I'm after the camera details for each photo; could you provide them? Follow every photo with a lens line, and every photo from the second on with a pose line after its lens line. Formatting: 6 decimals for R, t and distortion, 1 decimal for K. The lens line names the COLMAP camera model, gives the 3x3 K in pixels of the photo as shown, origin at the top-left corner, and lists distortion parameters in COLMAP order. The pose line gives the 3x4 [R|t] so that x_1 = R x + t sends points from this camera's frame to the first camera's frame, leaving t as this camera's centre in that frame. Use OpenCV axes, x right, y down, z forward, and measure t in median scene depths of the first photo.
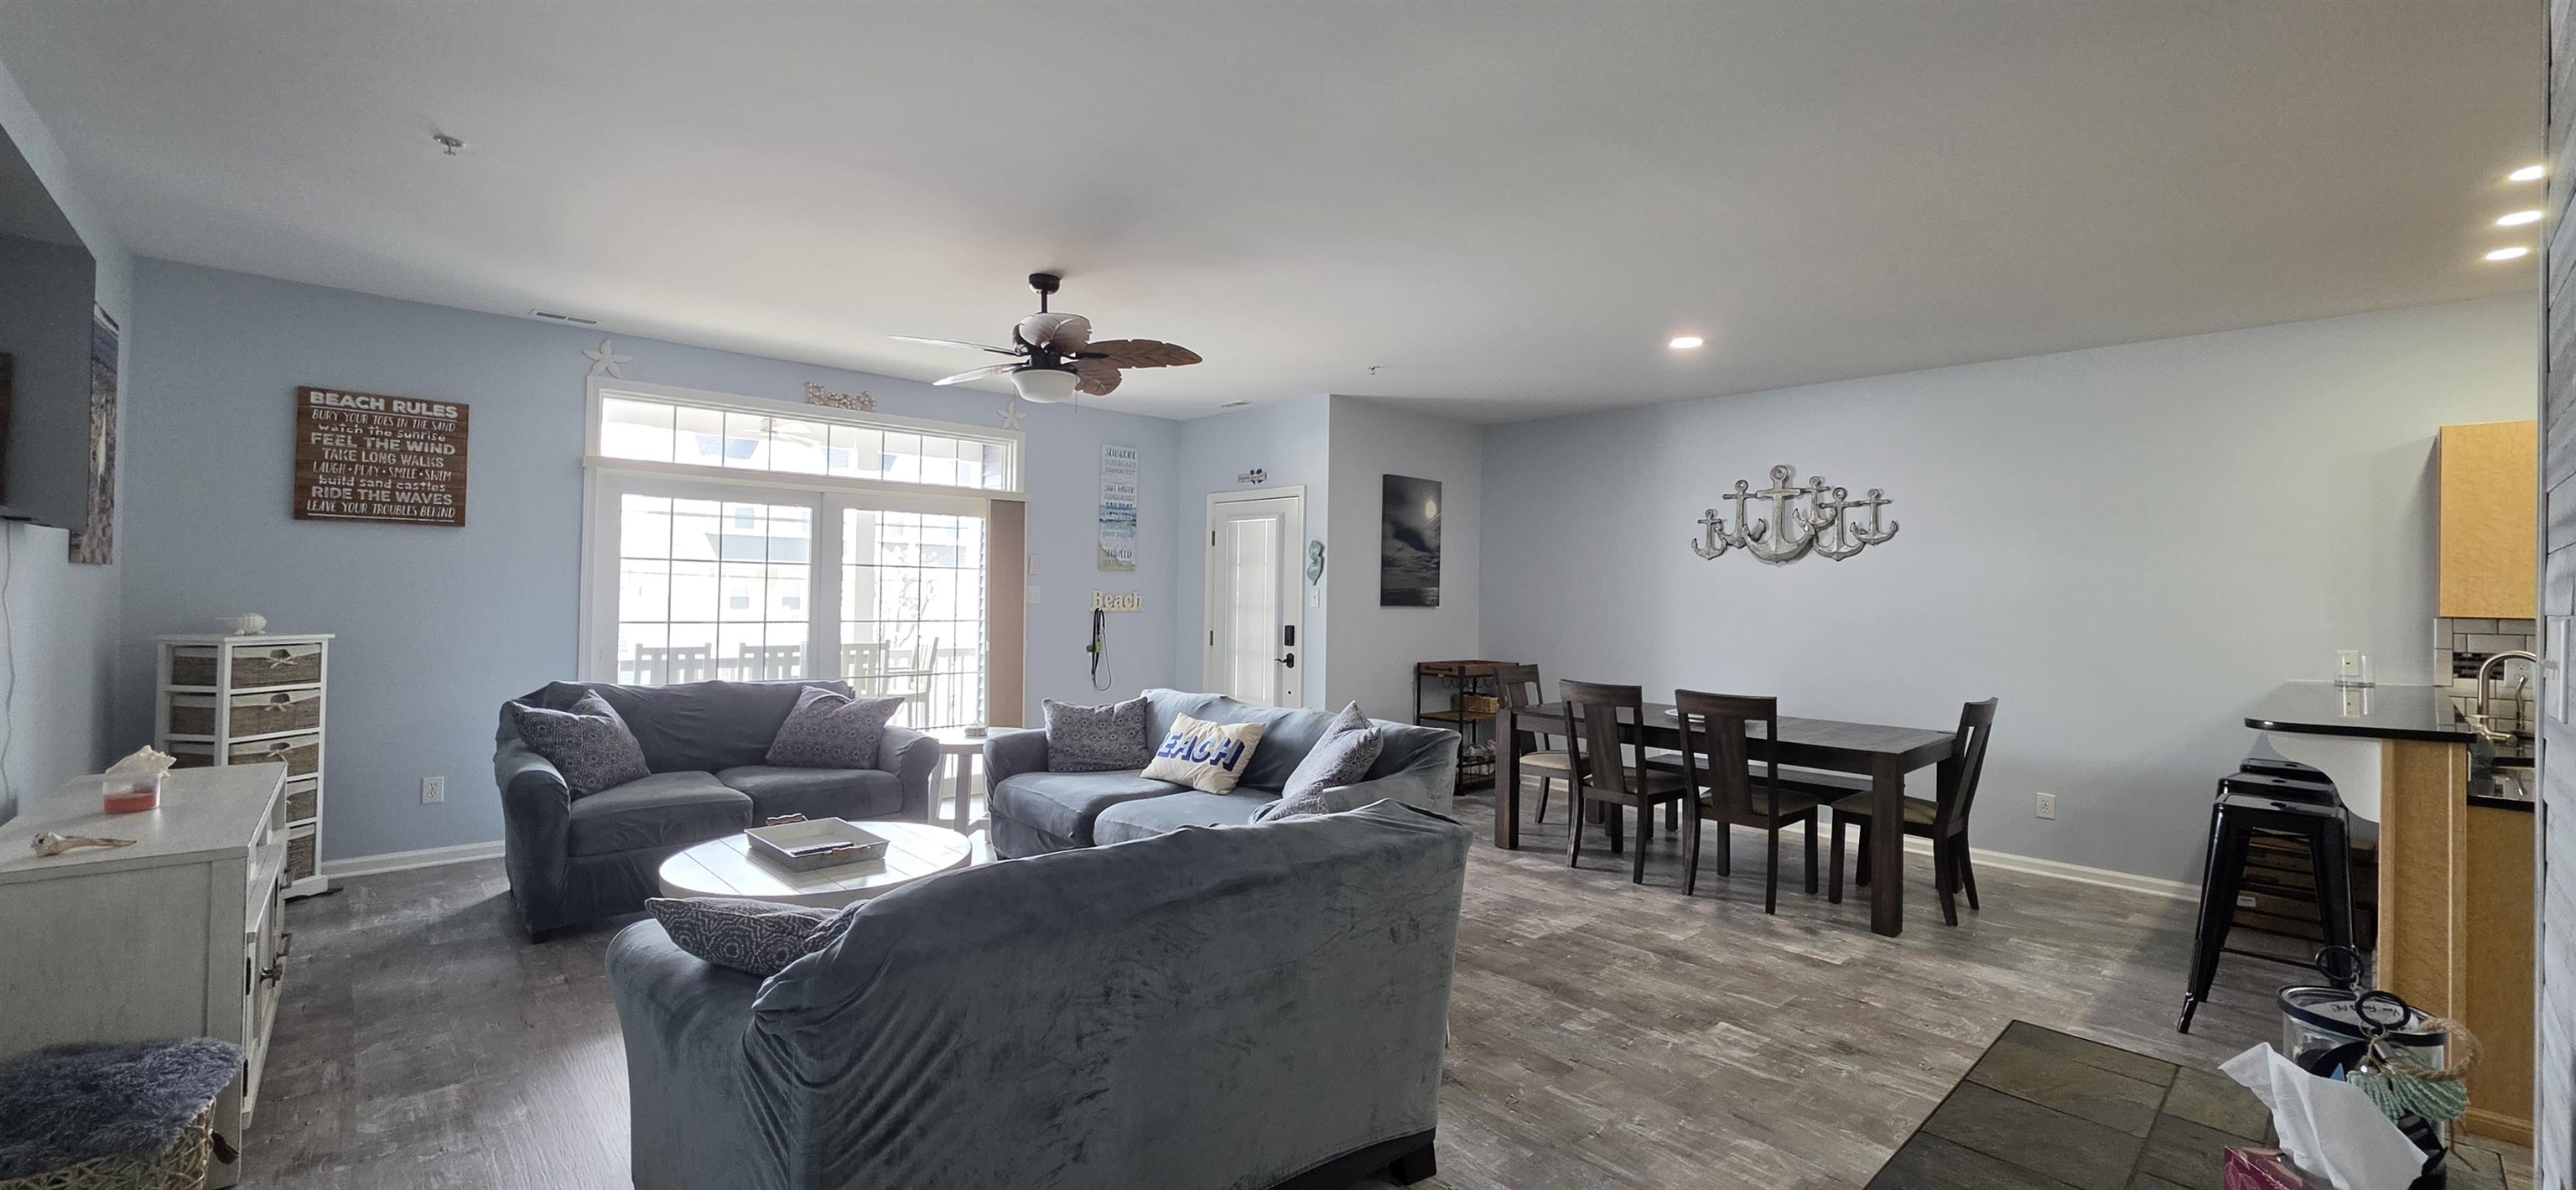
lens RADIAL K [[1035.3, 0, 1272.4], [0, 1035.3, 577.3], [0, 0, 1]] dist [-0.002385, 0.000441]
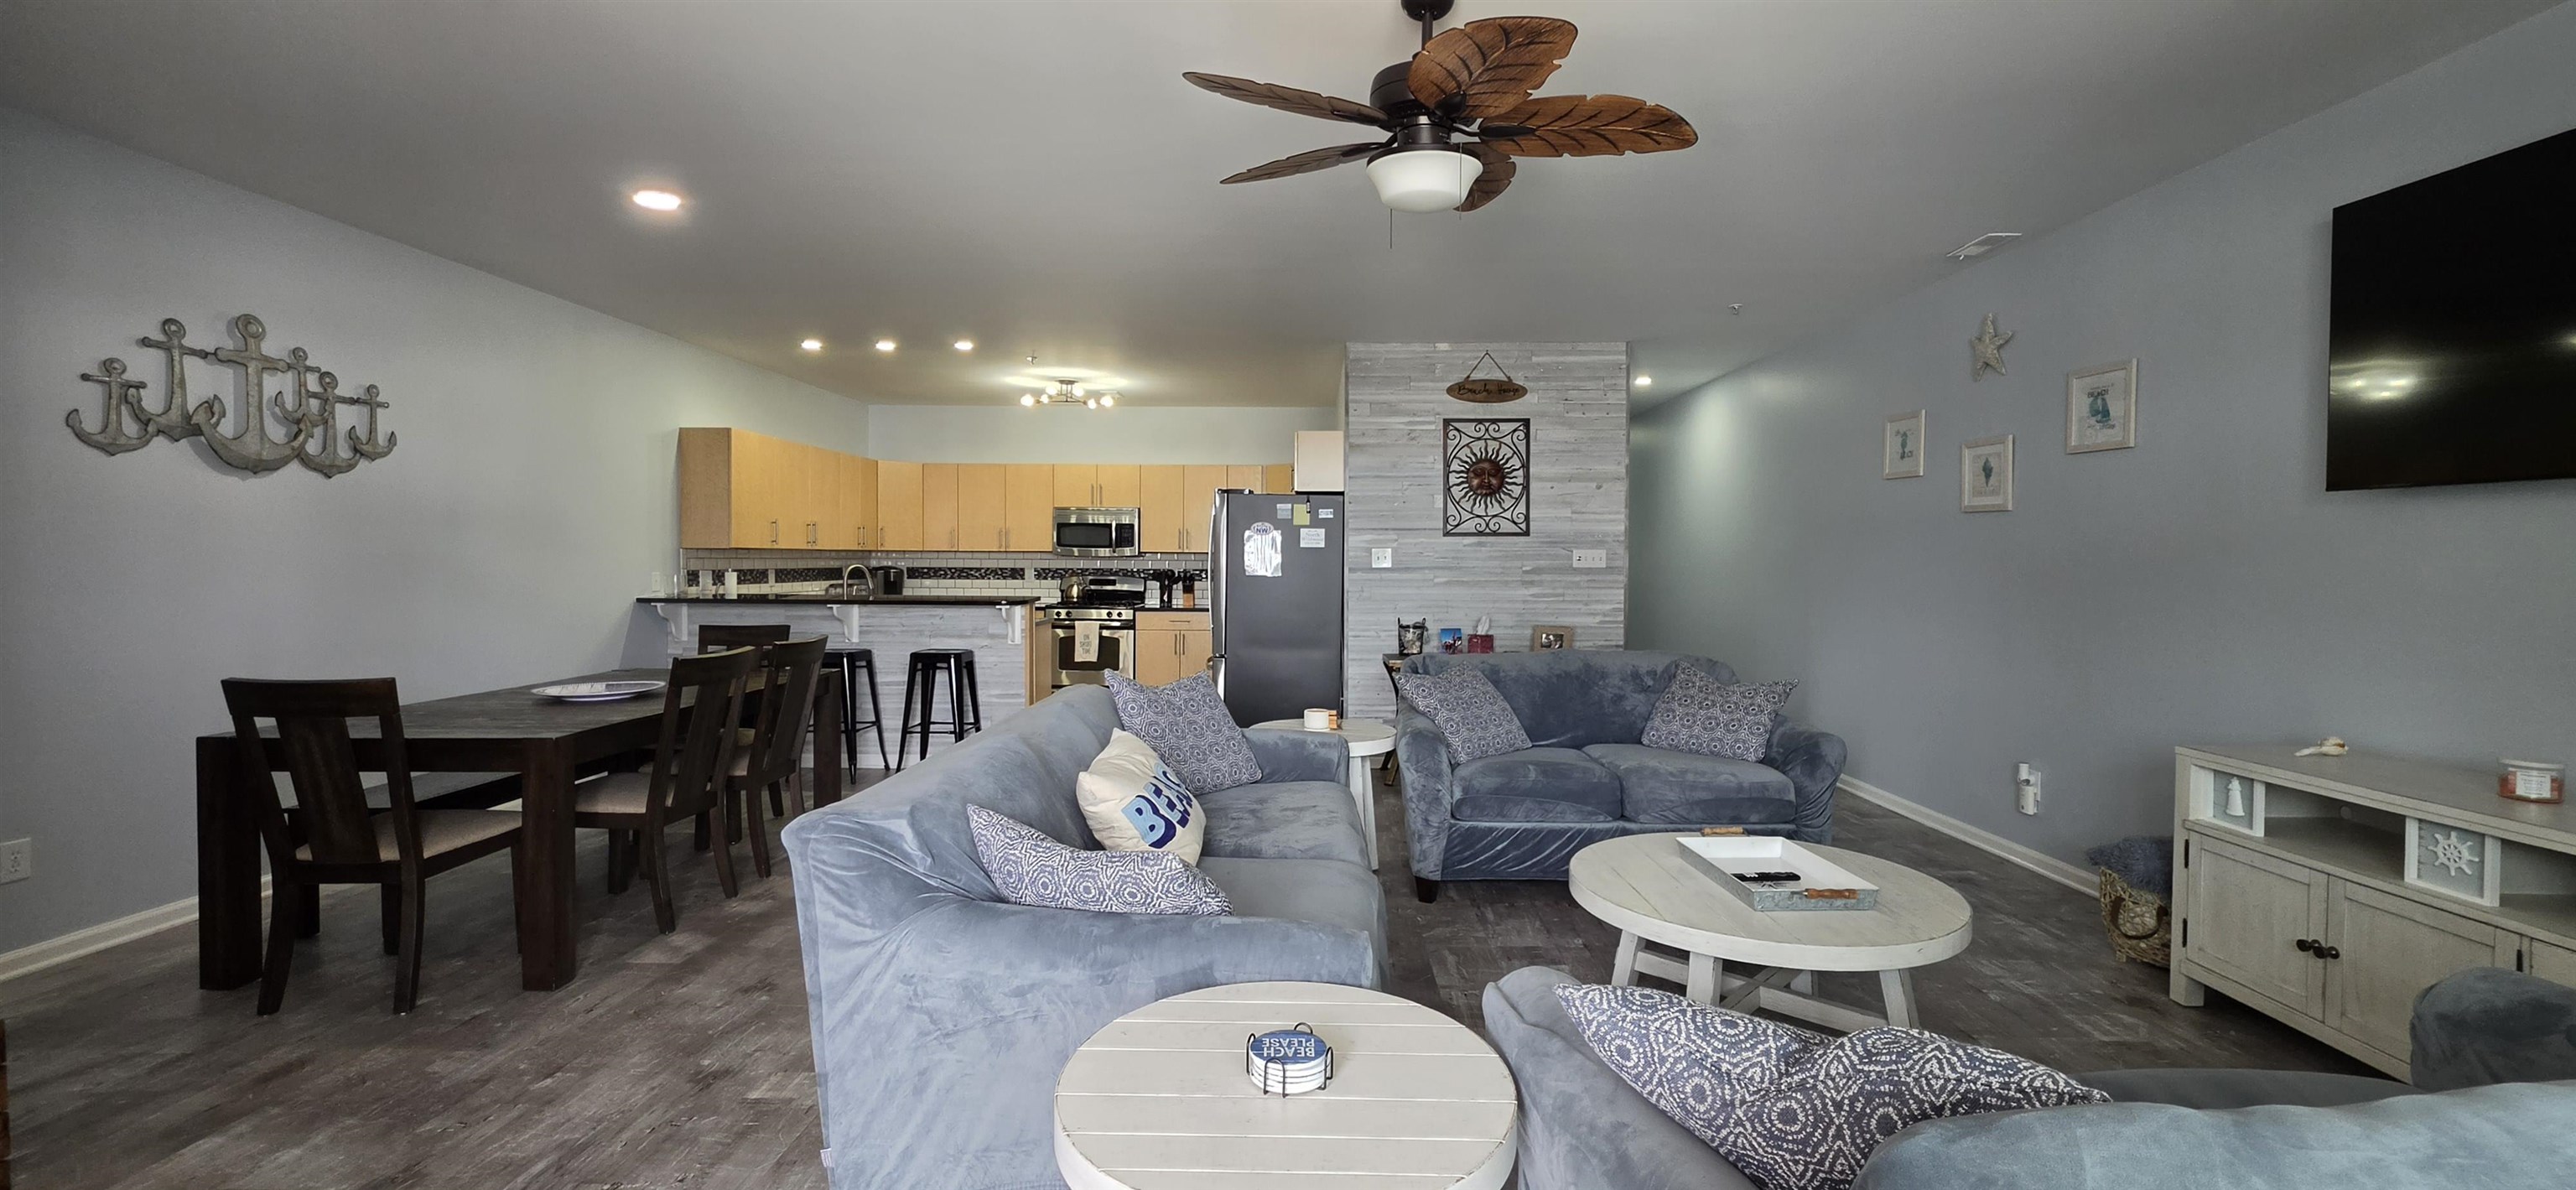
lens RADIAL K [[1035.3, 0, 1294.2], [0, 1035.3, 590.0], [0, 0, 1]] dist [-0.002385, 0.000441]
pose [[-0.734060, -0.041077, 0.677841, -0.409542], [-0.028113, 0.999151, 0.030104, 0.020823], [-0.678502, 0.003043, -0.734592, 1.069045]]
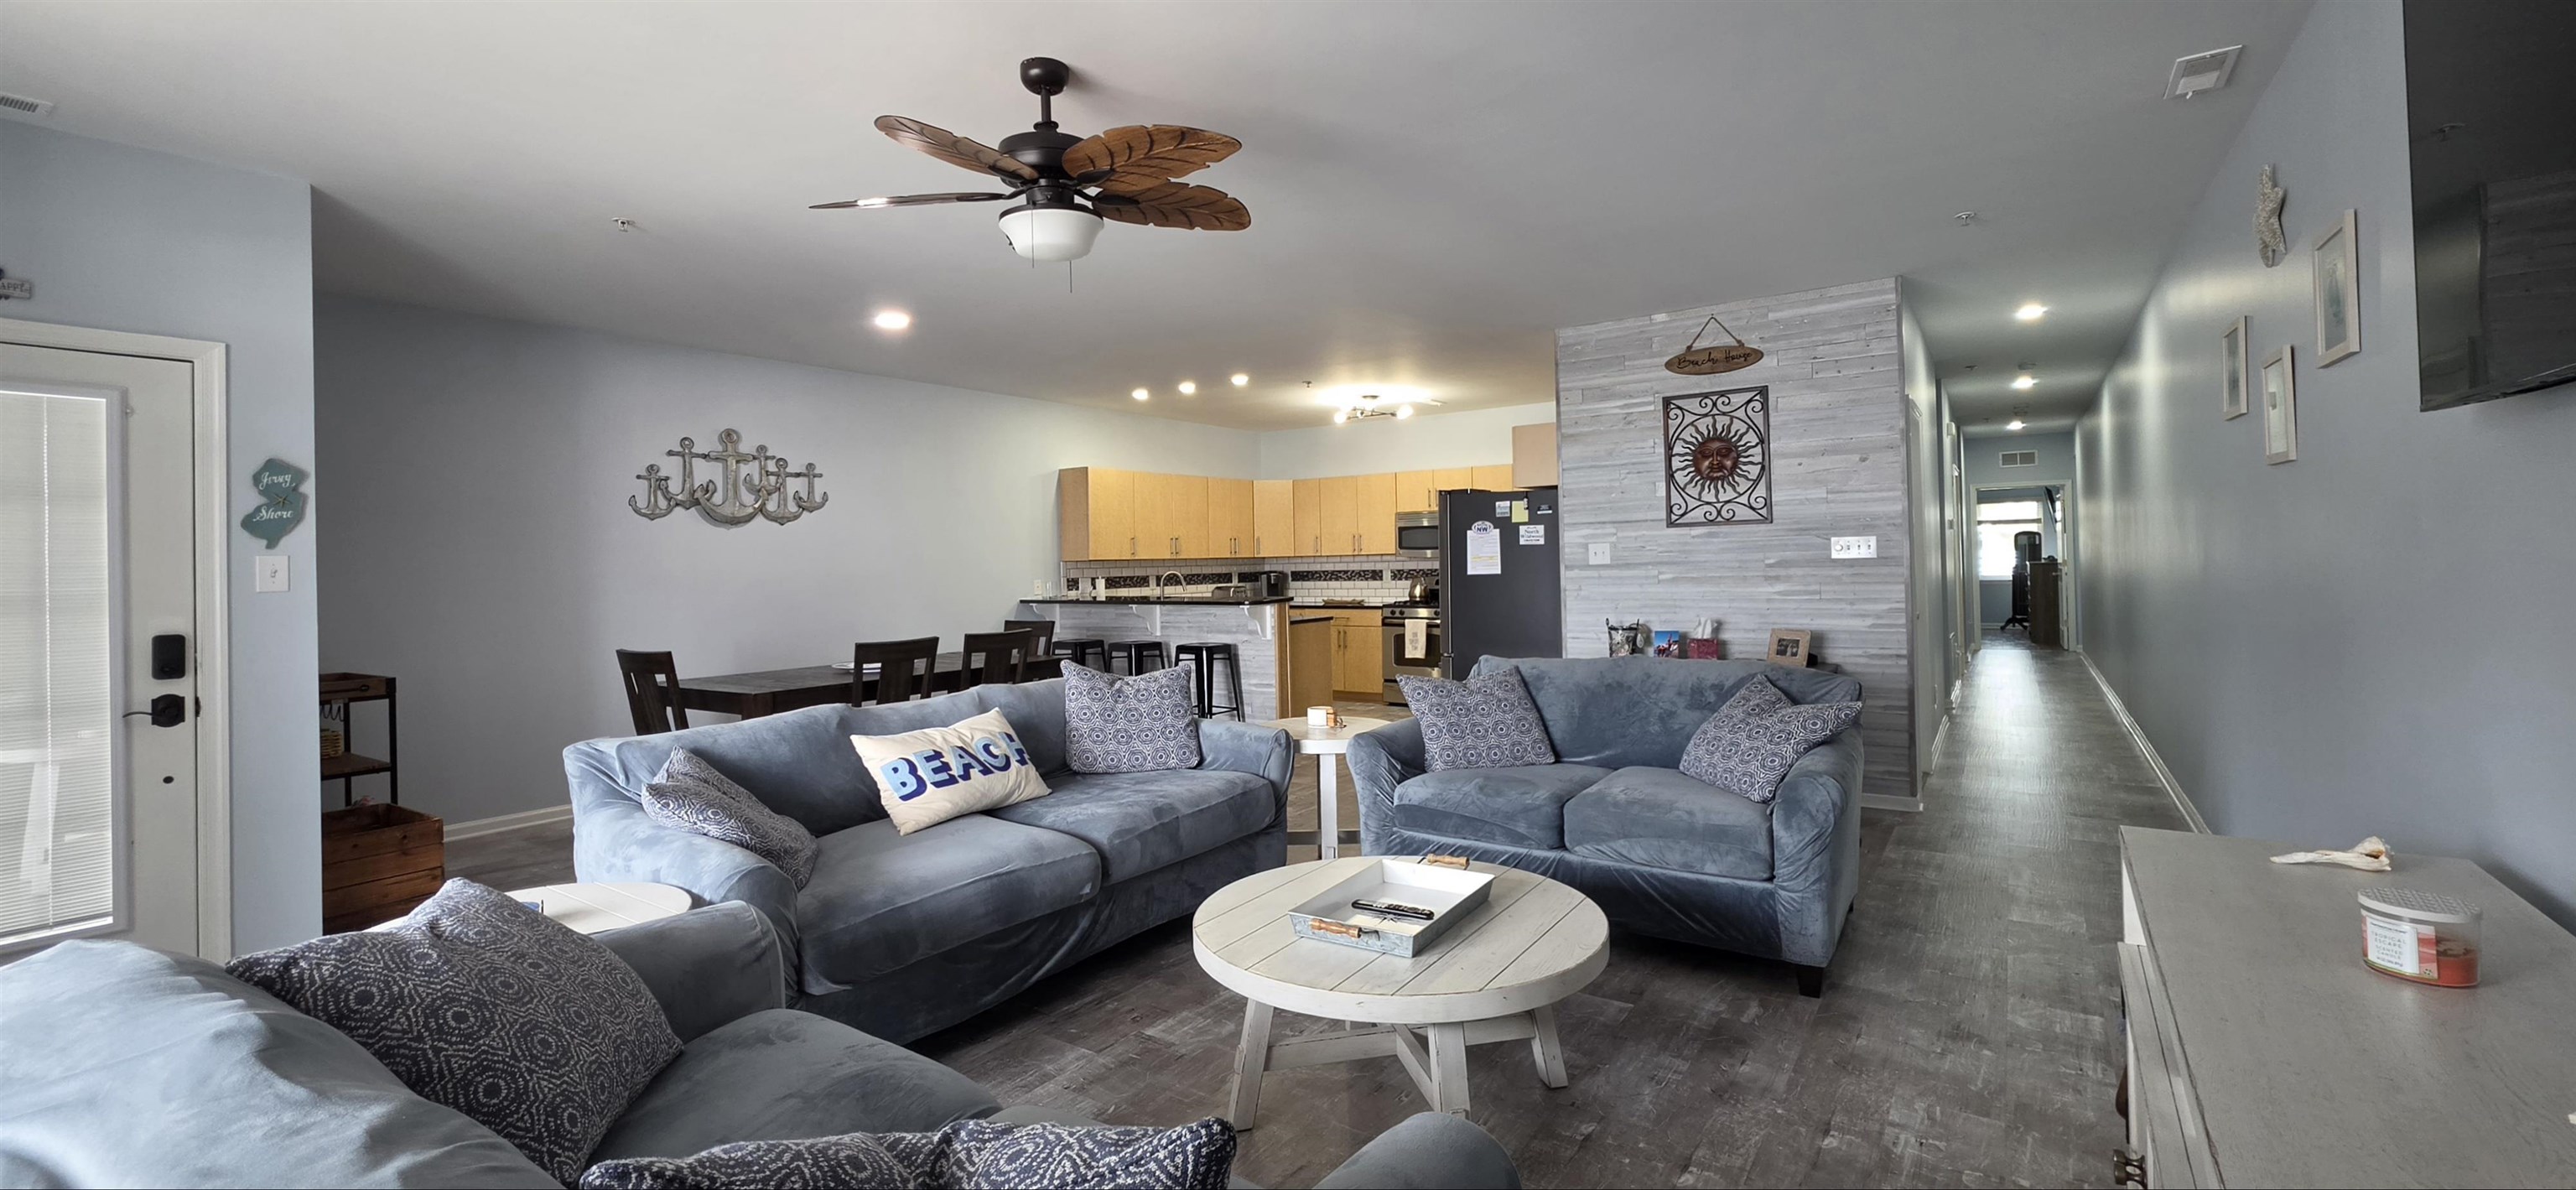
lens RADIAL K [[1035.3, 0, 1296.6], [0, 1035.3, 561.5], [0, 0, 1]] dist [-0.002385, 0.000441]
pose [[-0.237046, -0.011172, 0.971434, -0.647157], [0.003165, 0.999920, 0.012272, 0.011266], [-0.971493, 0.005984, -0.236992, 0.729000]]
